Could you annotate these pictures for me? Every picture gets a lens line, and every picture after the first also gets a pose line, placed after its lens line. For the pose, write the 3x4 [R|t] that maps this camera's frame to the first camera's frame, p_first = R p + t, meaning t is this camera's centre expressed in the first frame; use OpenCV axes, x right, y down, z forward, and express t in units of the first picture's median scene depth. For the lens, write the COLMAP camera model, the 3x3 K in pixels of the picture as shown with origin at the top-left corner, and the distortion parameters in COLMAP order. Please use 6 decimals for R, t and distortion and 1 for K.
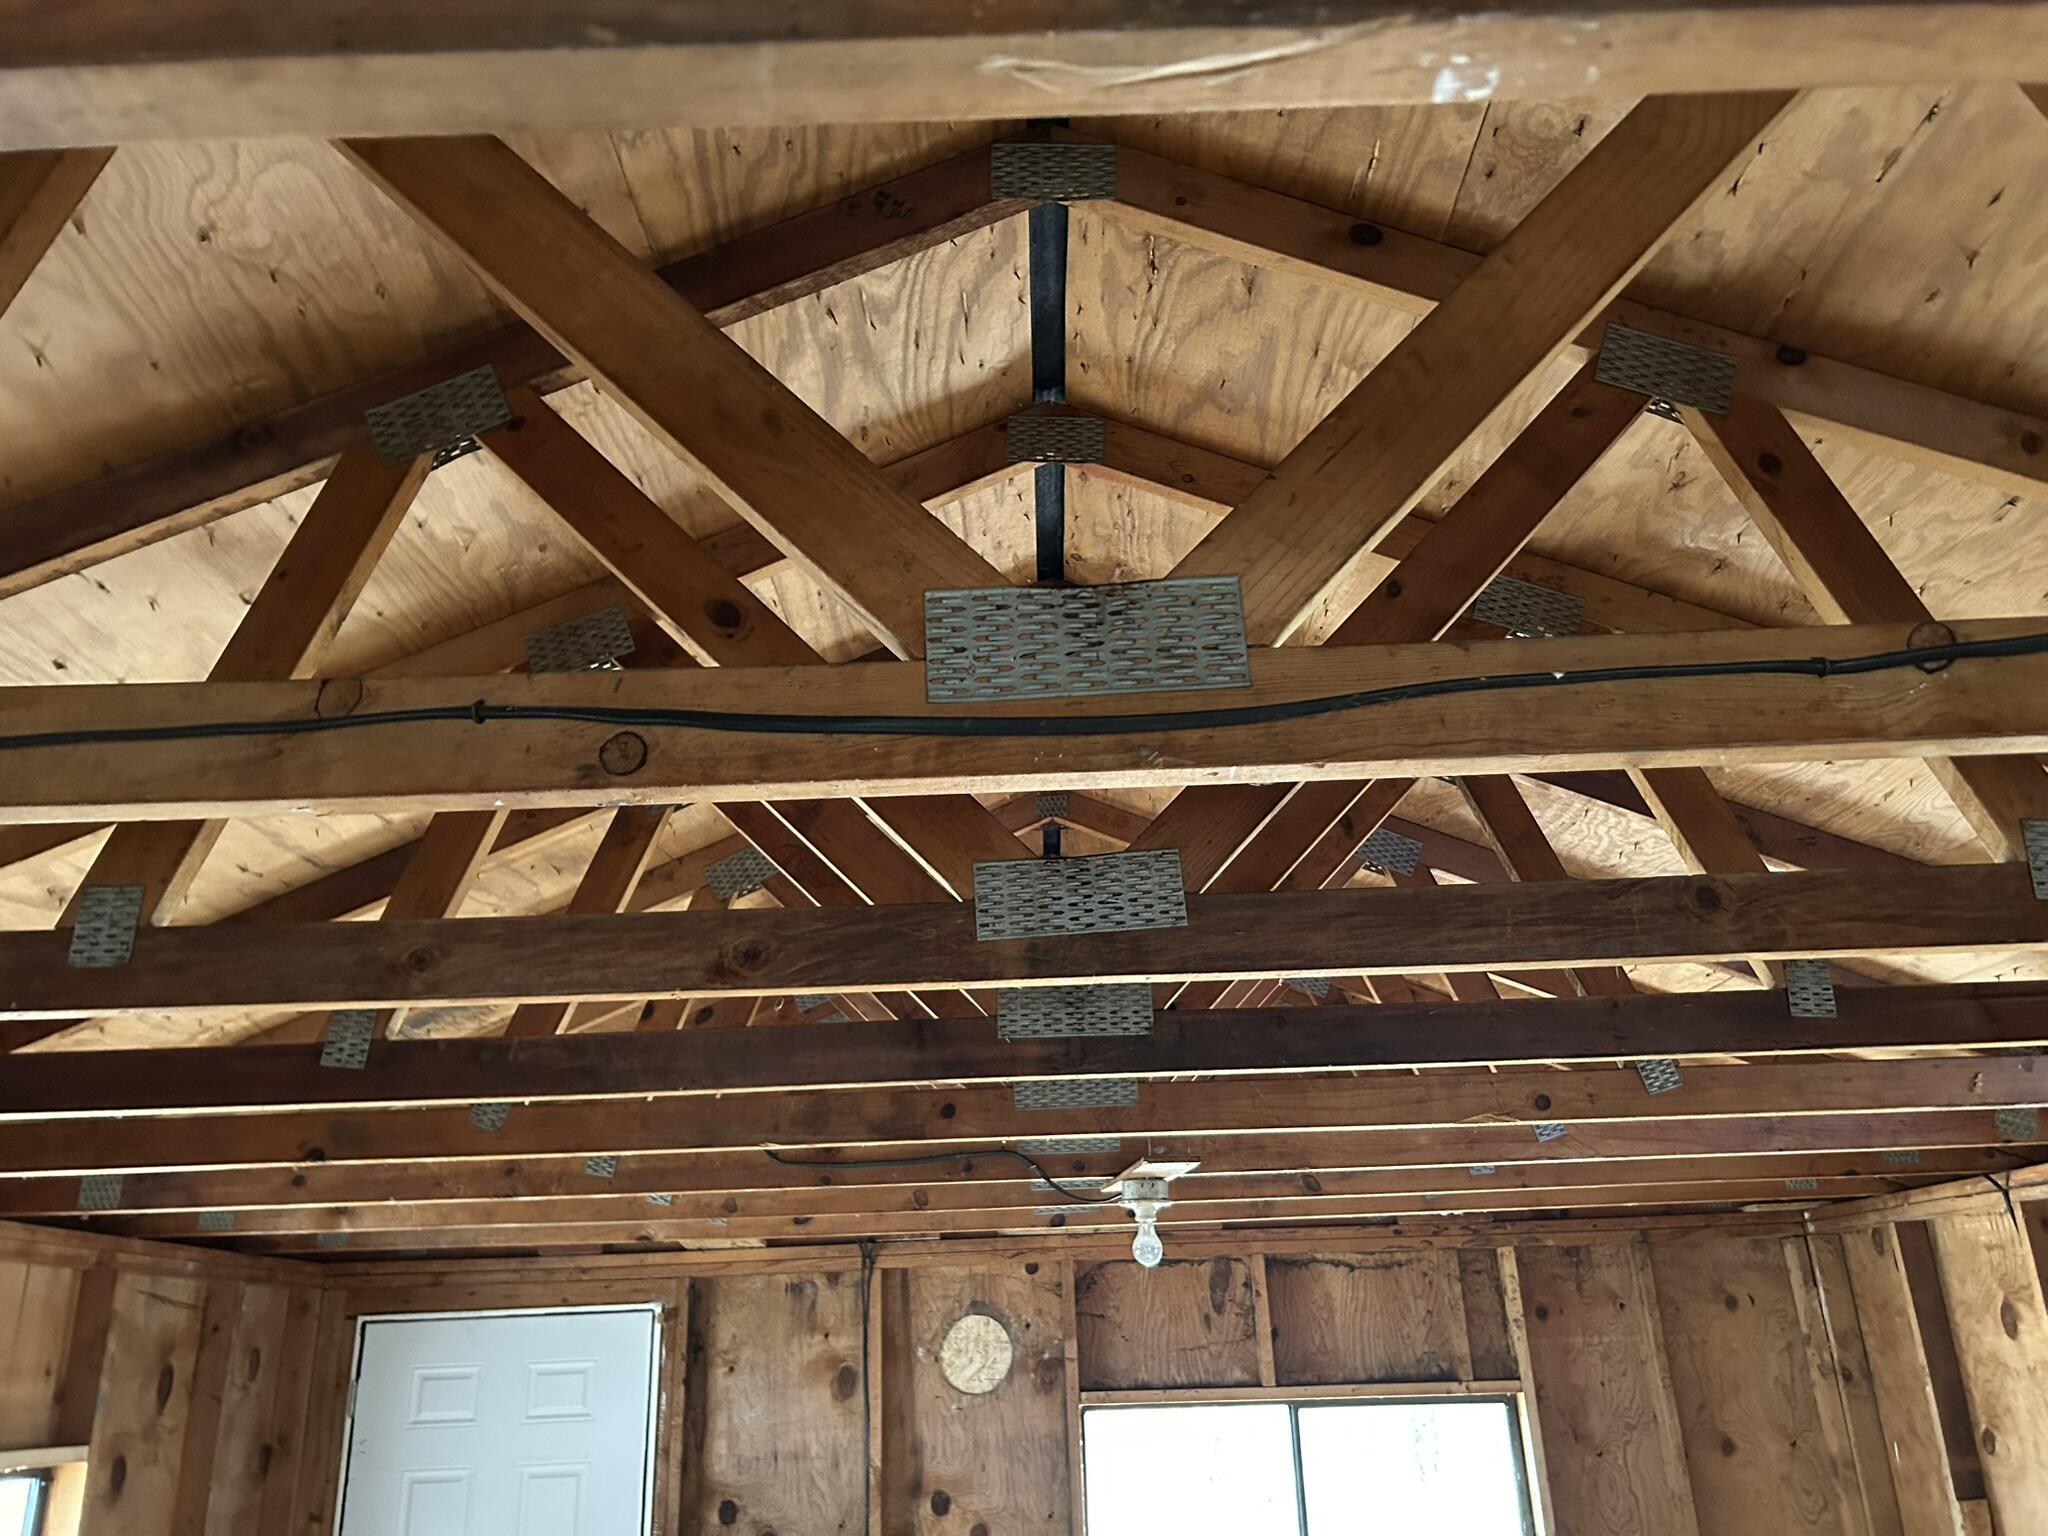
lens RADIAL K [[1545.1, 0, 1034.9], [0, 1545.1, 780.7], [0, 0, 1]] dist [0.068200, -0.087624]
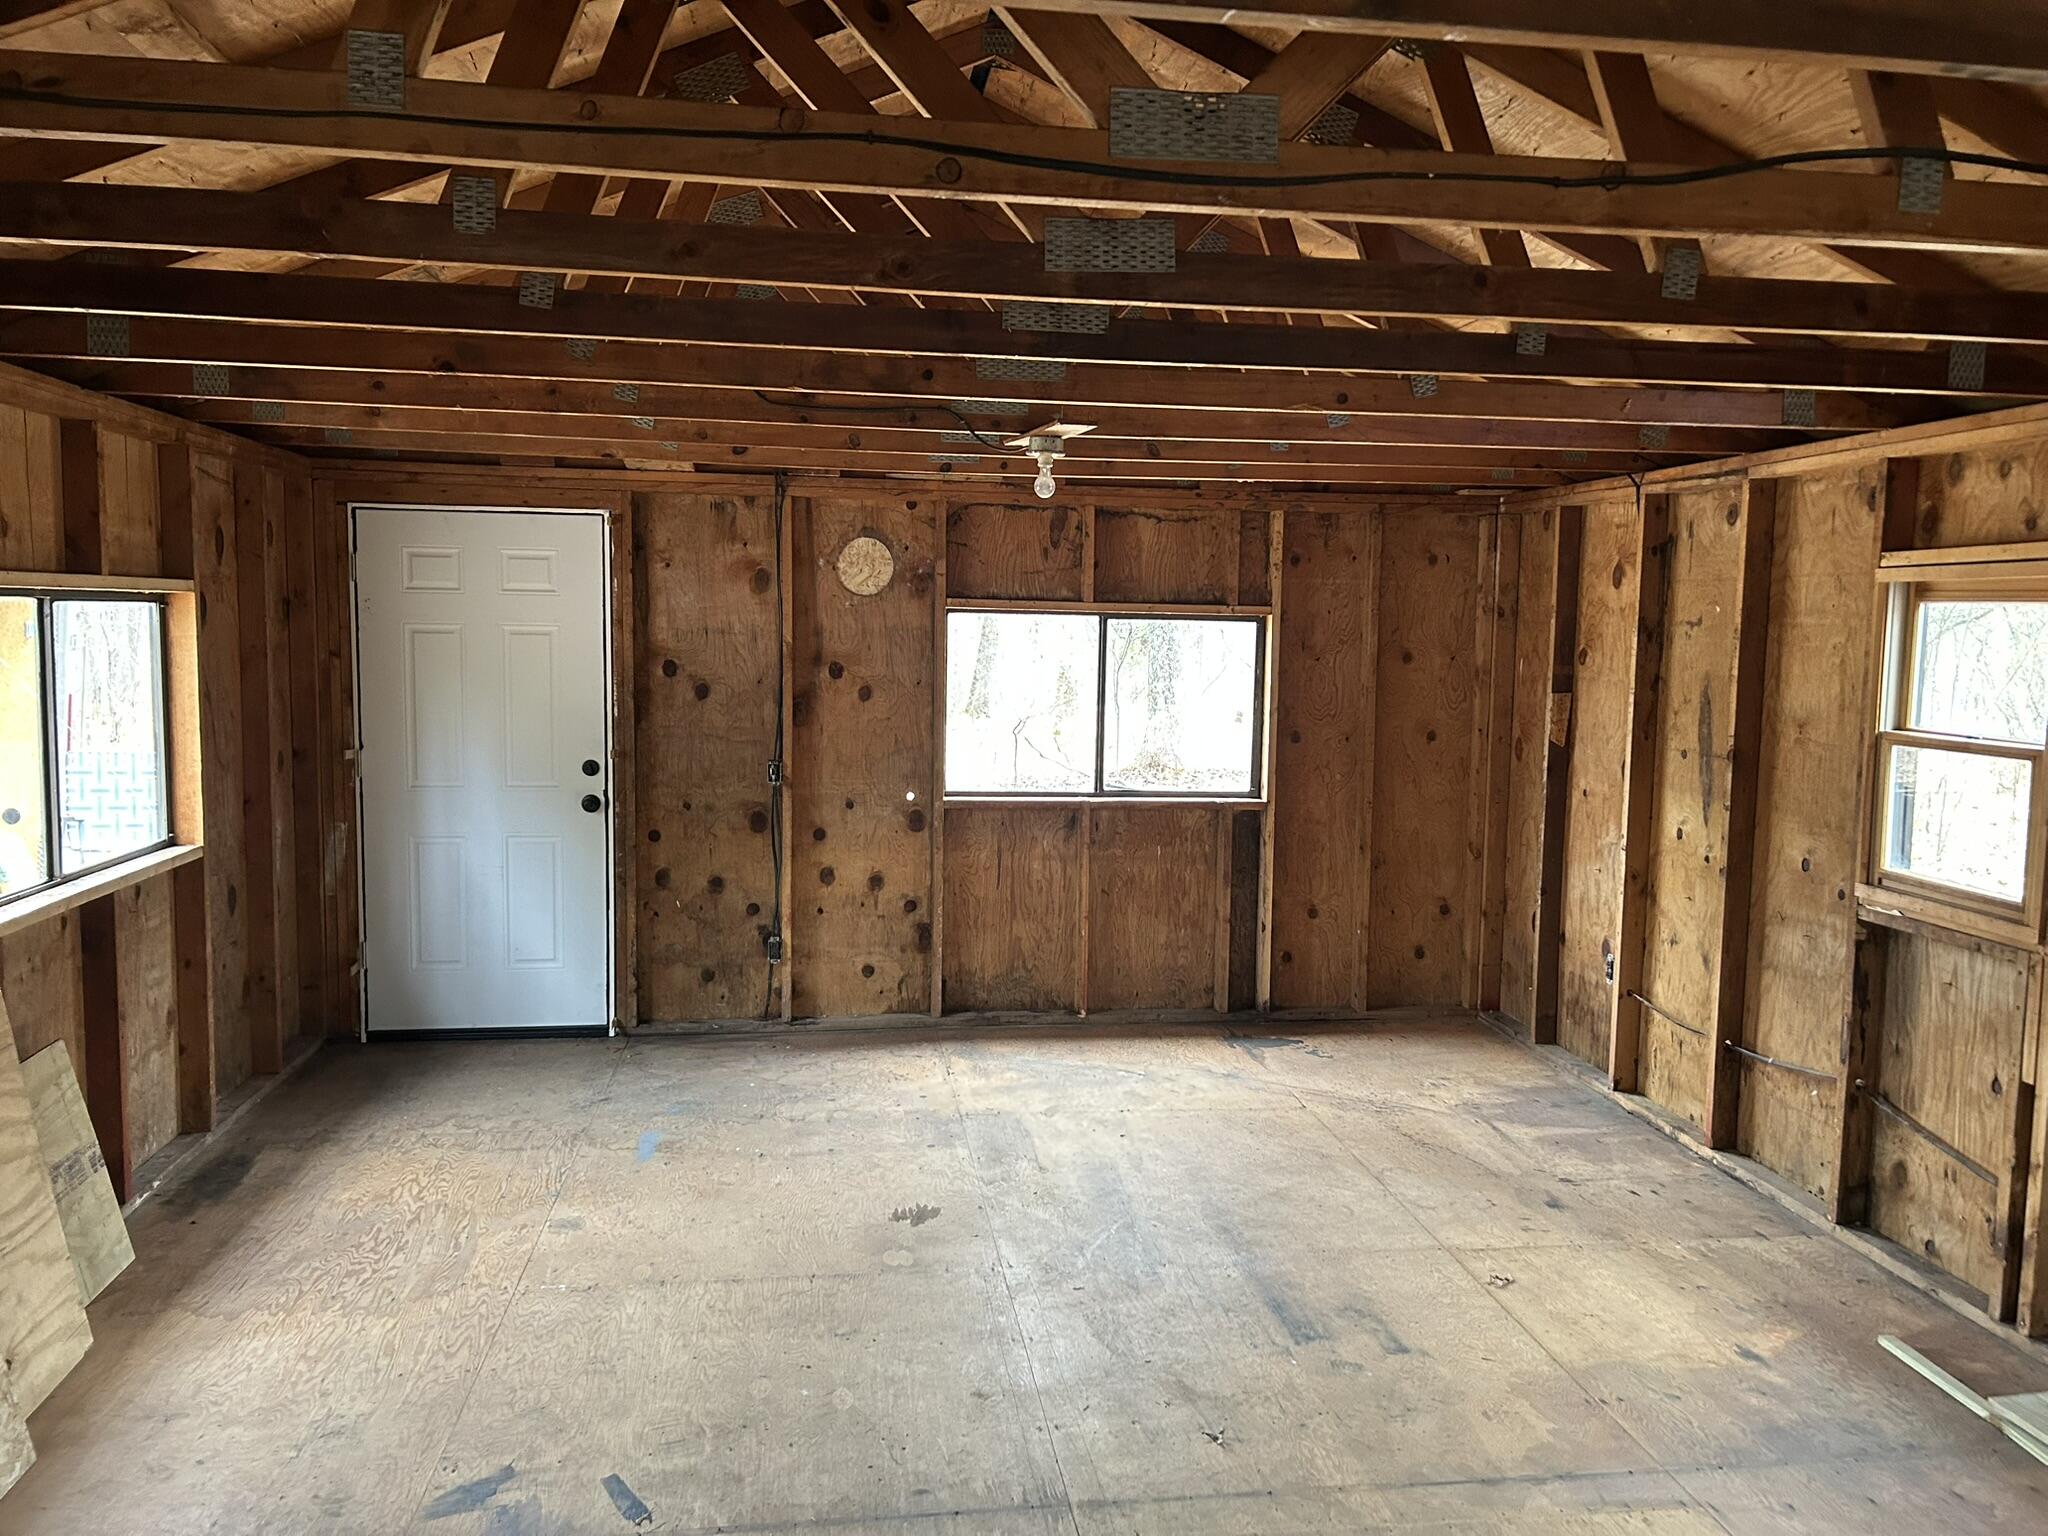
lens RADIAL K [[1545.1, 0, 1034.9], [0, 1545.1, 780.7], [0, 0, 1]] dist [0.068200, -0.087624]
pose [[0.986685, 0.036143, 0.158578, -0.096998], [-0.102771, 0.894238, 0.435634, -0.042352], [-0.126061, -0.446130, 0.886045, -0.224190]]
